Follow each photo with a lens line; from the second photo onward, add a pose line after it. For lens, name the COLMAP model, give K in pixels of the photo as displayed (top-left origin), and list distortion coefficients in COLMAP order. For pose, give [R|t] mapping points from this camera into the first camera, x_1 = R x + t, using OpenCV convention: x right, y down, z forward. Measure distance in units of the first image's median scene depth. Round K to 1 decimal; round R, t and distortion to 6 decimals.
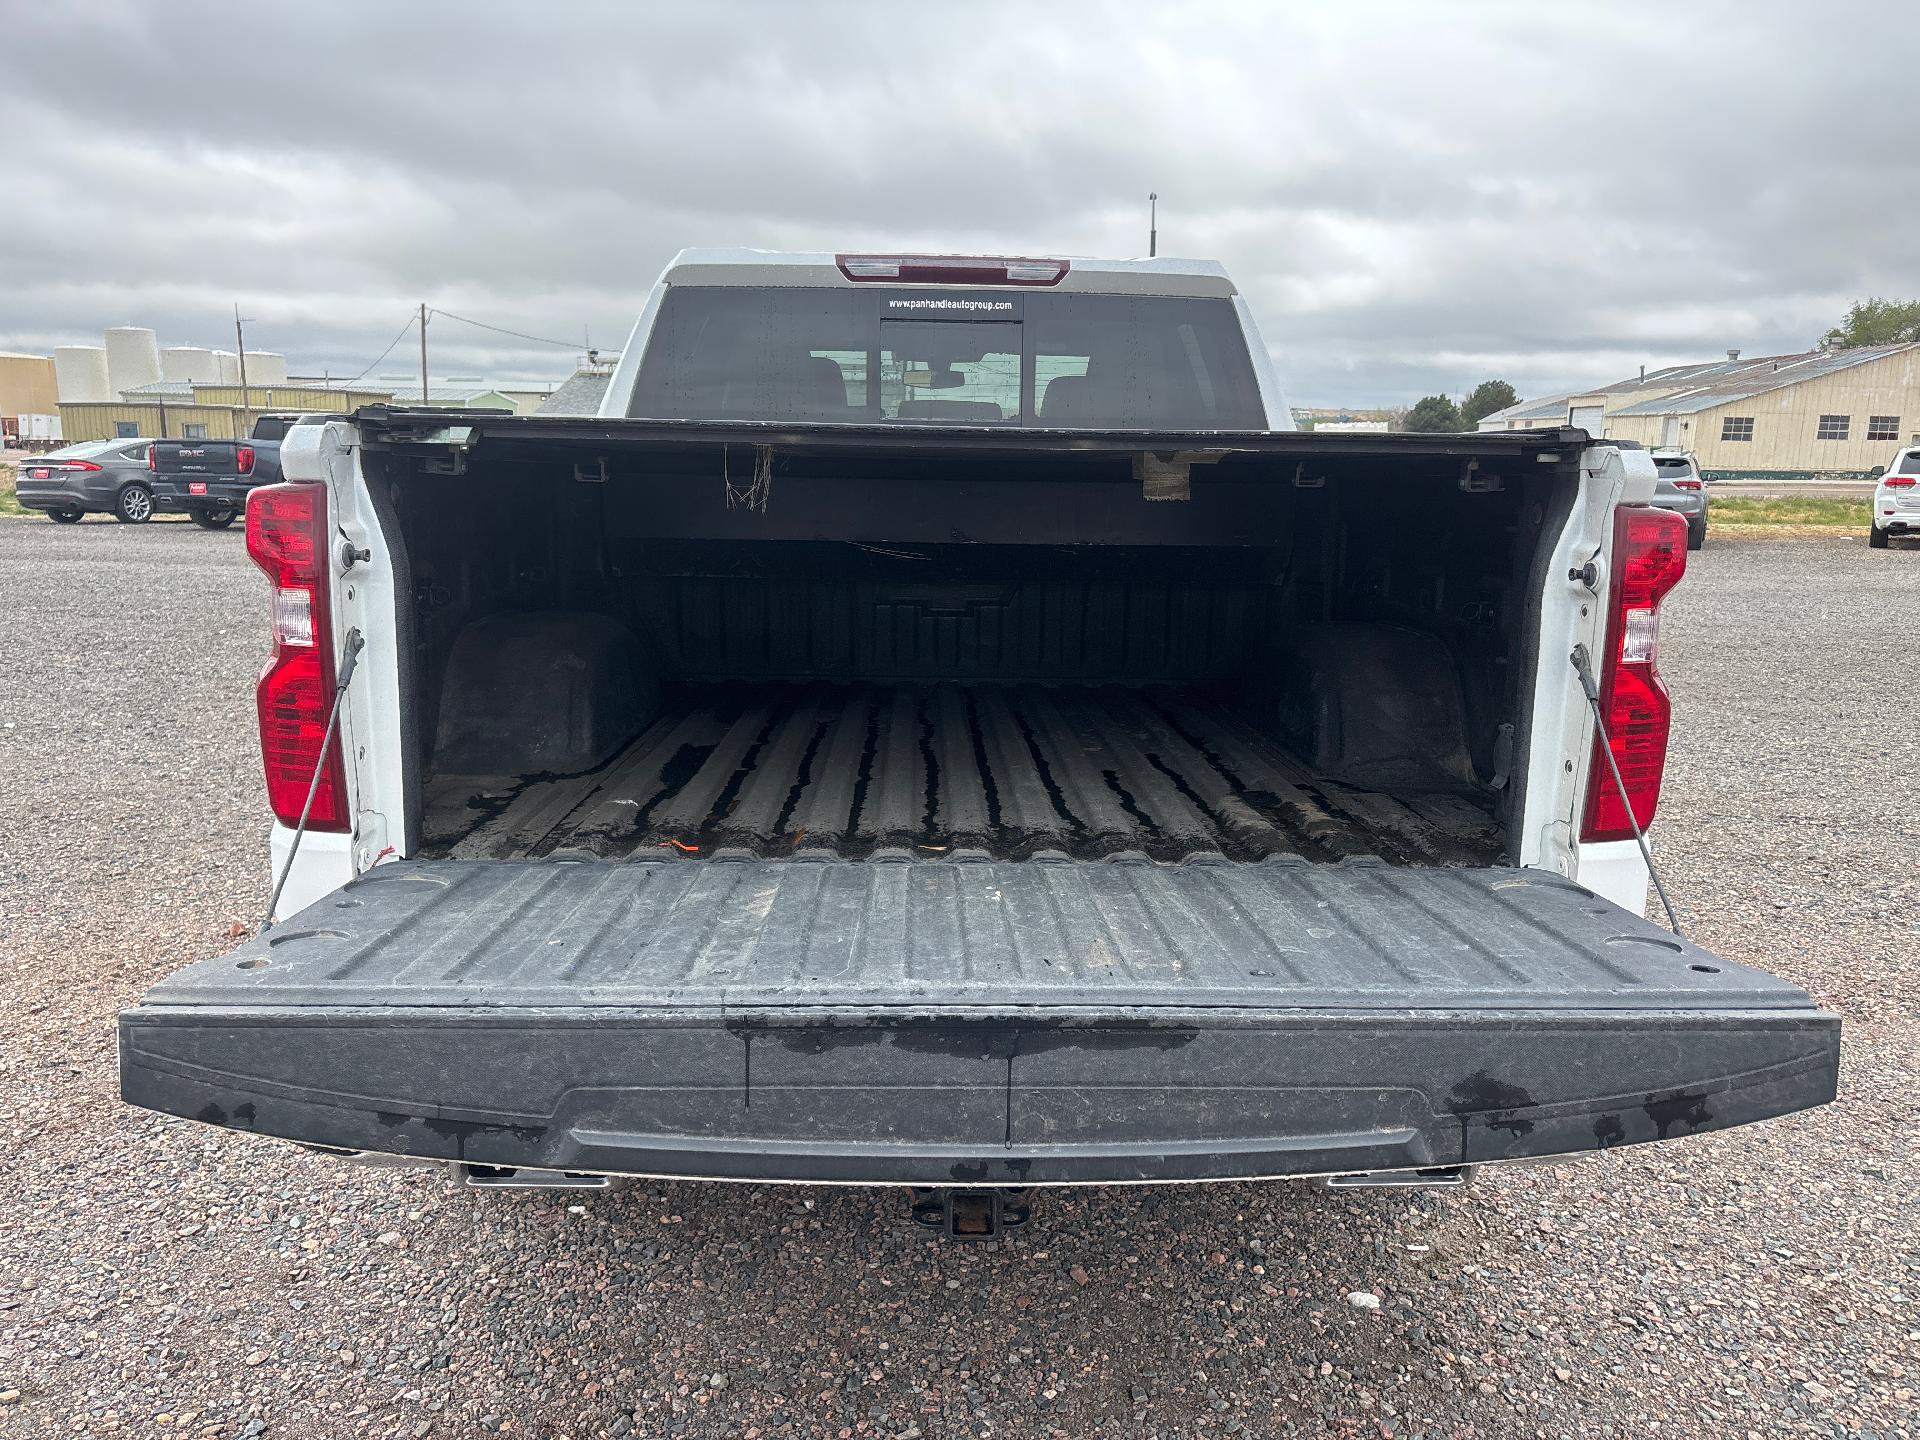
lens RADIAL K [[1458.9, 0, 980.9], [0, 1458.9, 743.5], [0, 0, 1]] dist [0.082681, -0.099633]
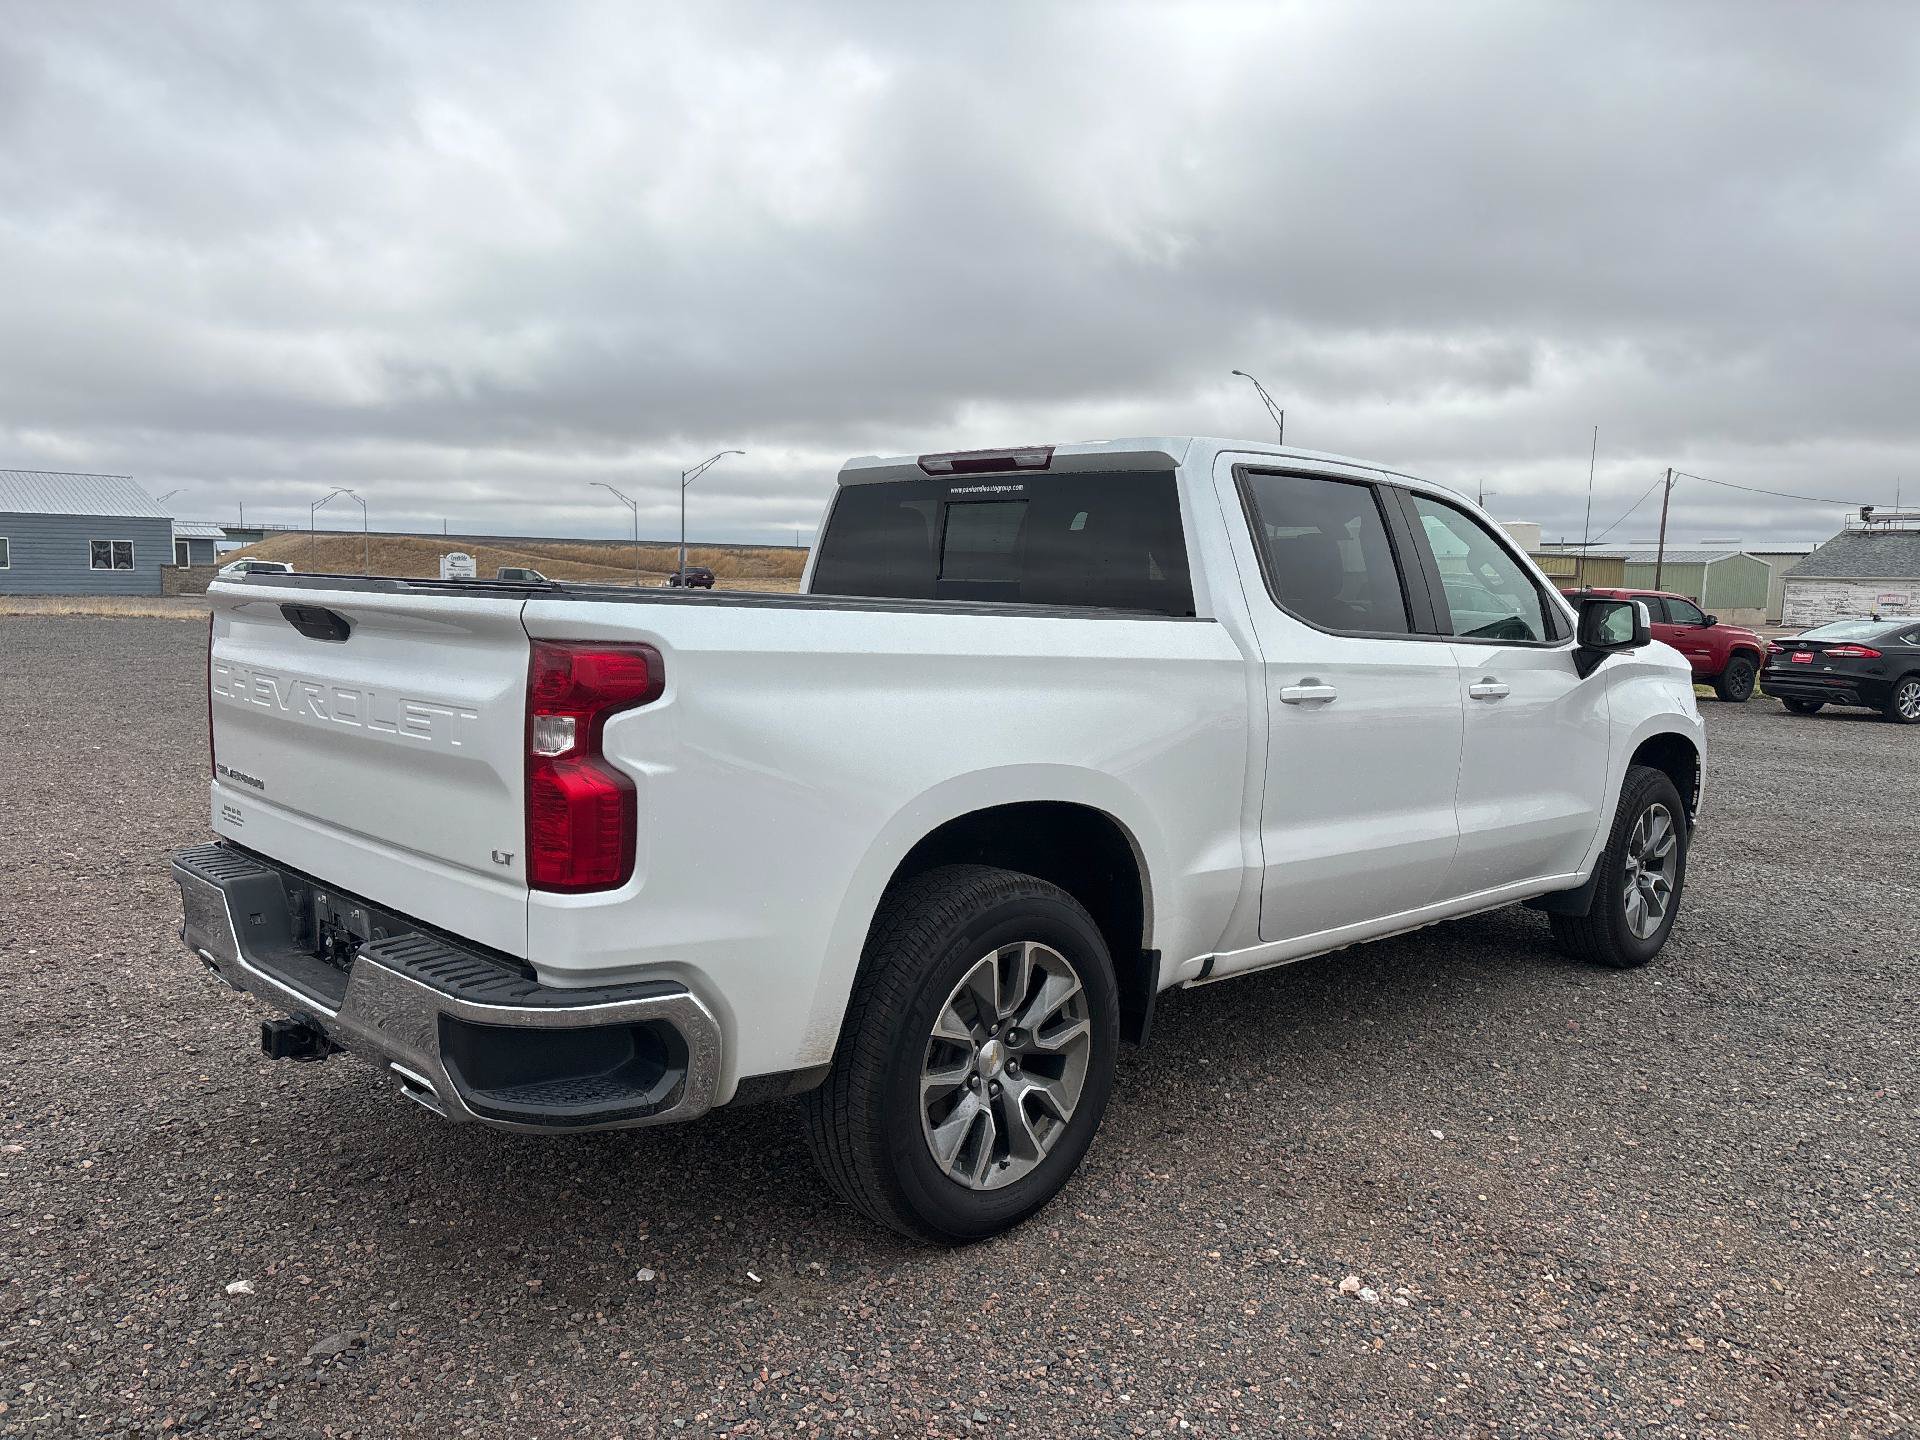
lens RADIAL K [[1463.9, 0, 960.0], [0, 1463.9, 720.0], [0, 0, 1]] dist [0.077264, -0.092786]
pose [[0.665344, 0.069781, -0.743269, 1.215418], [-0.161059, 0.985593, -0.051641, -0.056669], [0.728957, 0.154069, 0.666997, 0.269159]]
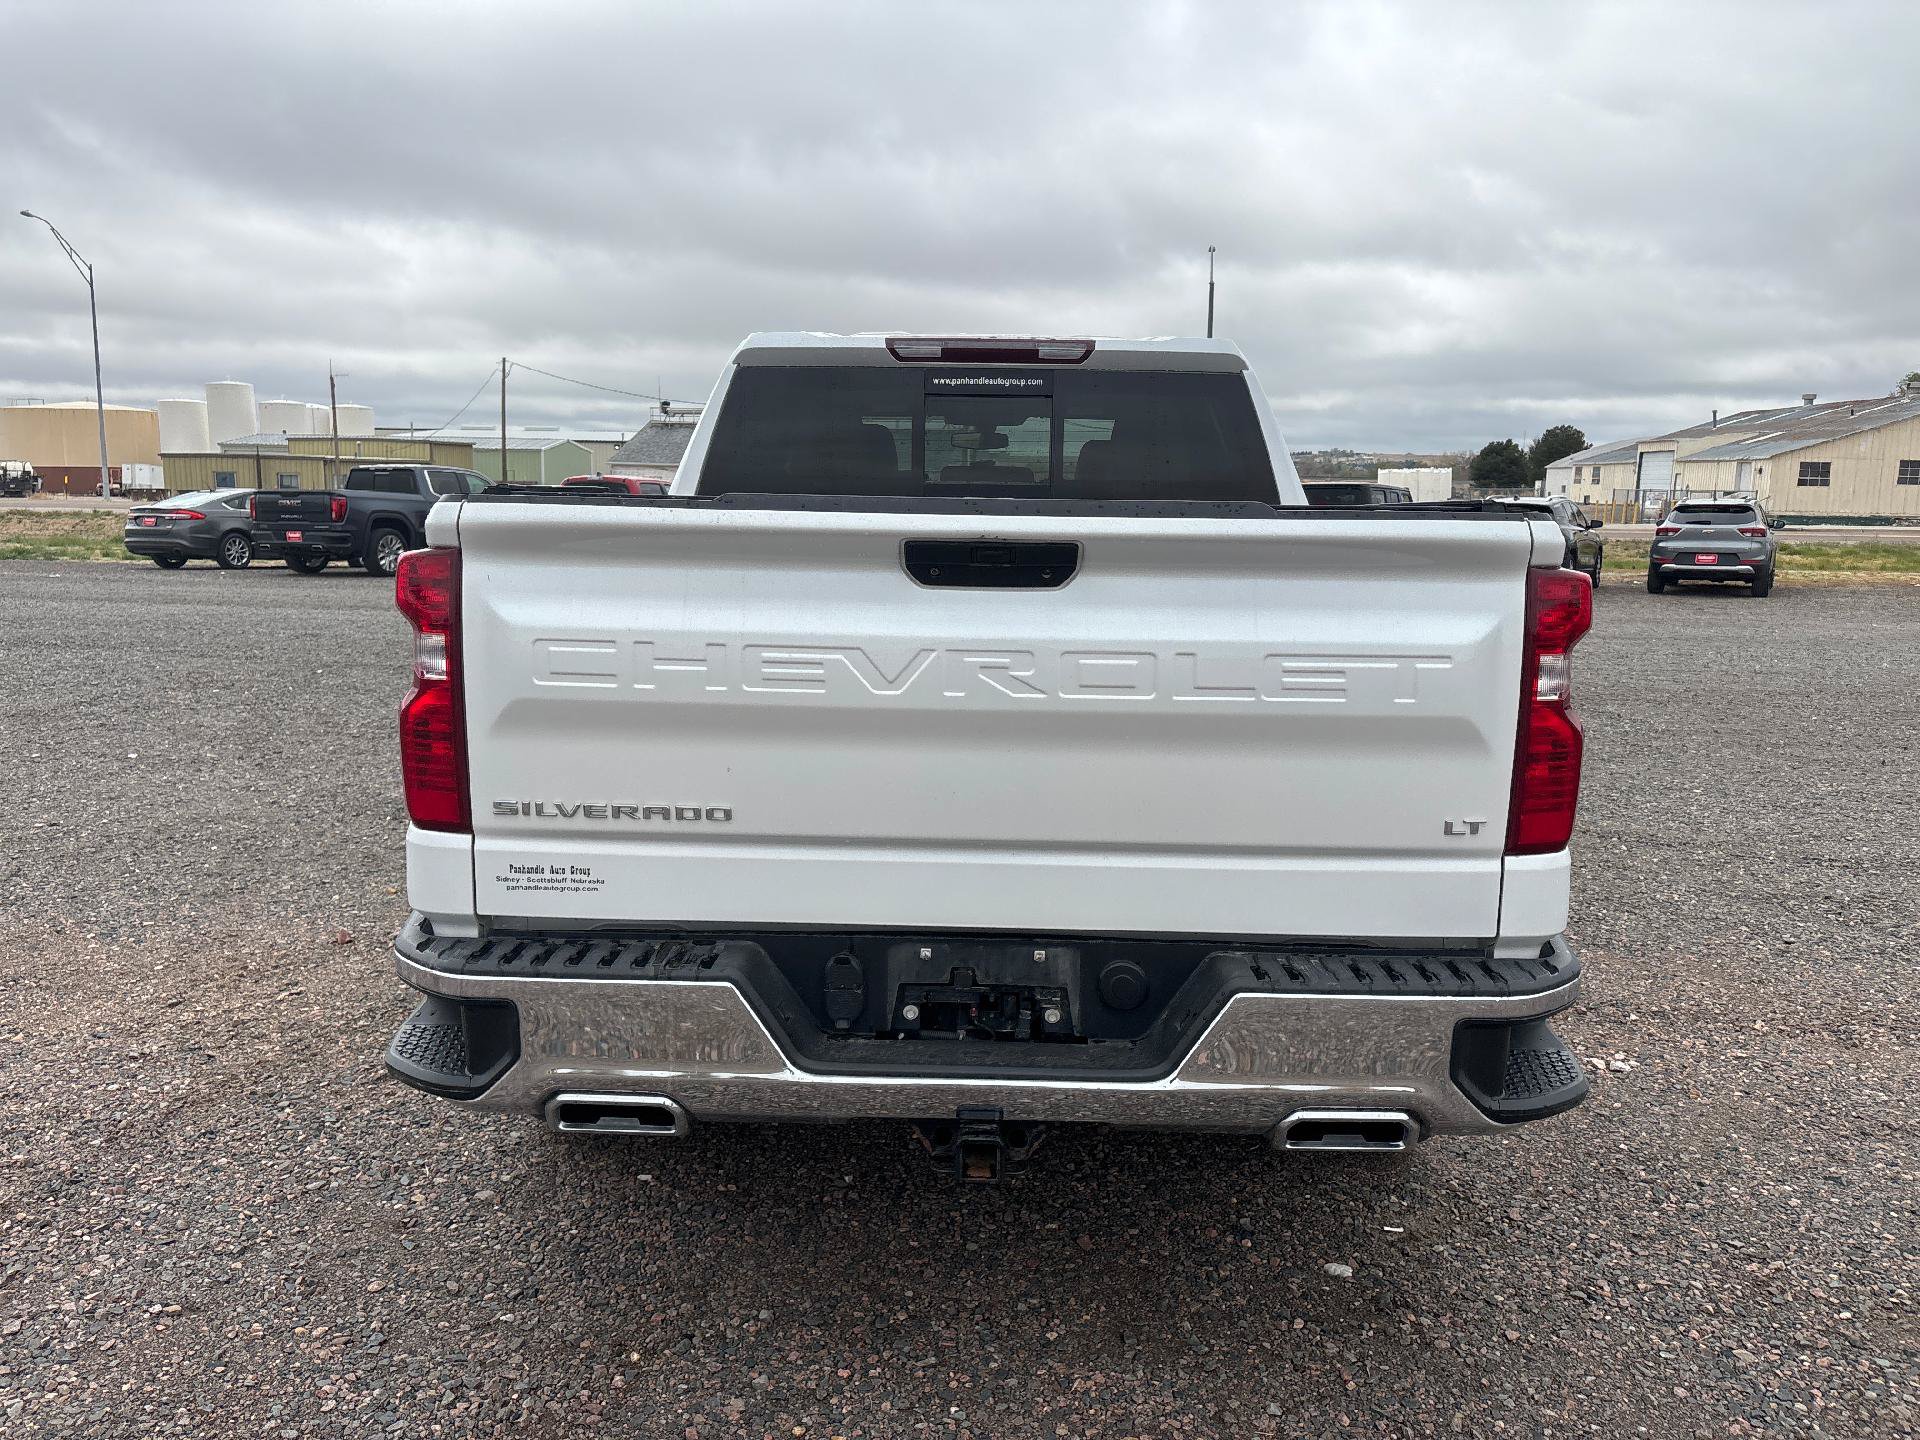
lens RADIAL K [[1463.9, 0, 960.0], [0, 1463.9, 720.0], [0, 0, 1]] dist [0.077264, -0.092786]
pose [[0.998423, 0.006921, -0.055706, 0.029721], [-0.009449, 0.998931, -0.045257, 0.013125], [0.055333, 0.045713, 0.997421, -0.140074]]
